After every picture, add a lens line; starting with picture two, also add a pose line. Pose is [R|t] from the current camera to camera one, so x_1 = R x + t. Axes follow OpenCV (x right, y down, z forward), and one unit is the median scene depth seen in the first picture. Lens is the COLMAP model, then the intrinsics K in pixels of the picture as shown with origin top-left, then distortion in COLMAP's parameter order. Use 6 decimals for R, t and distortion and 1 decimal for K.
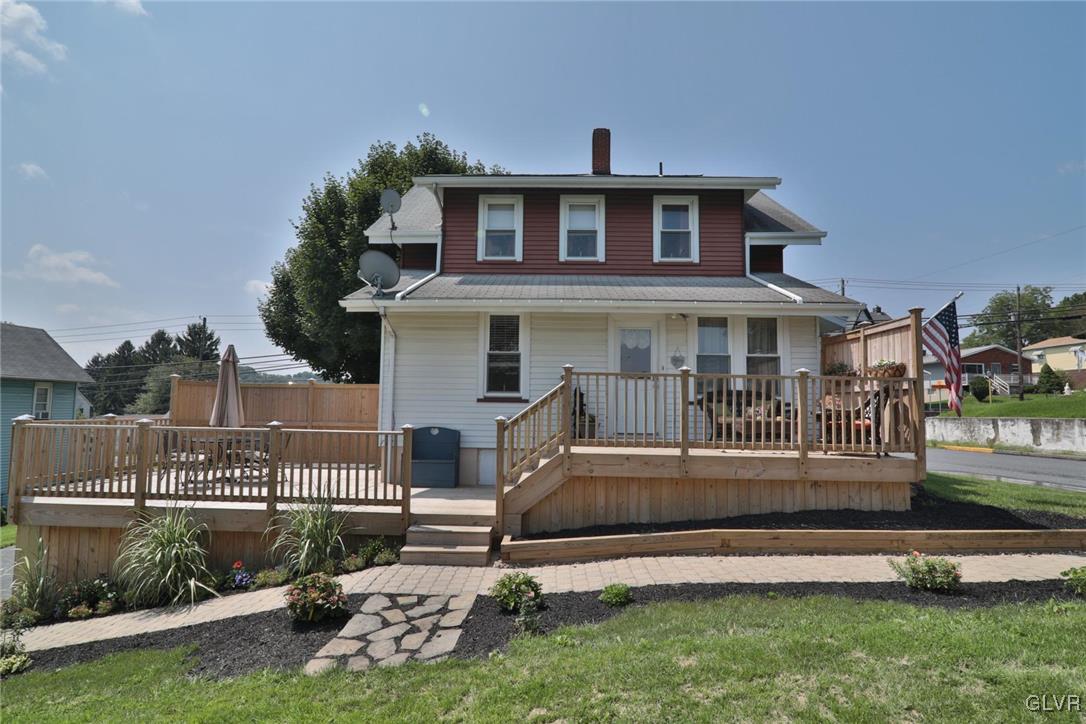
lens RADIAL K [[529.8, 0, 540.0], [0, 529.8, 372.7], [0, 0, 1]] dist [-0.014744, 0.000061]
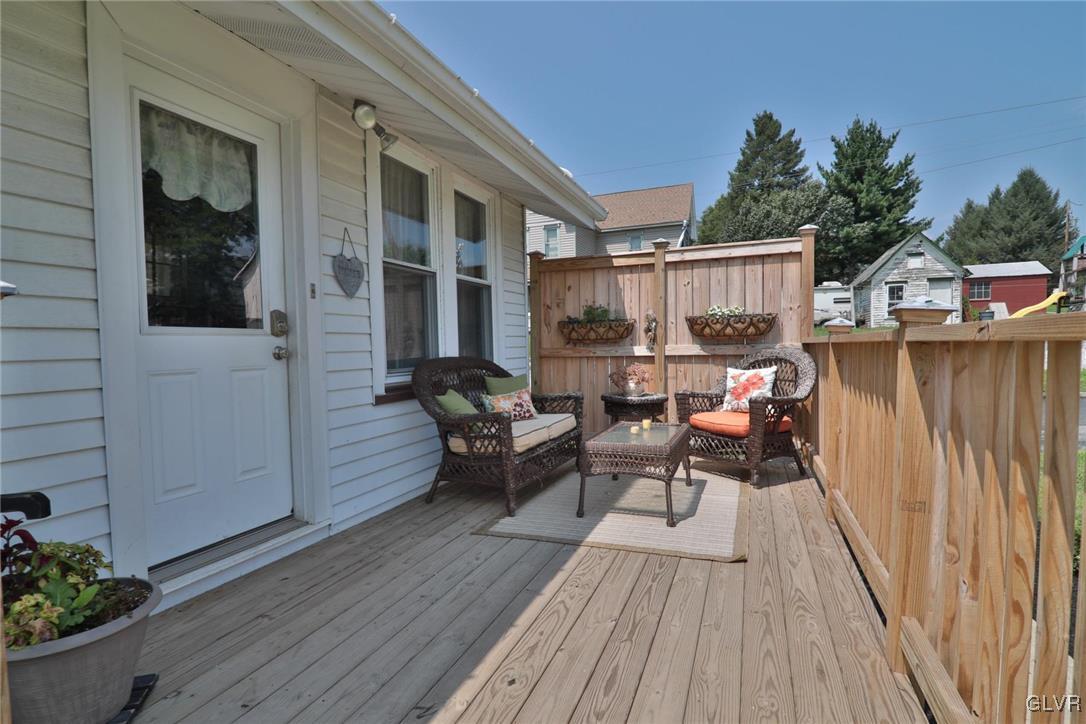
lens RADIAL K [[524.4, 0, 543.0], [0, 524.4, 362.0], [0, 0, 1]] dist [-0.014693, 0.000050]
pose [[0.338044, -0.054138, 0.939572, 0.000925], [-0.041003, 0.996549, 0.072173, 0.003419], [-0.940237, -0.062922, 0.334657, 0.635178]]
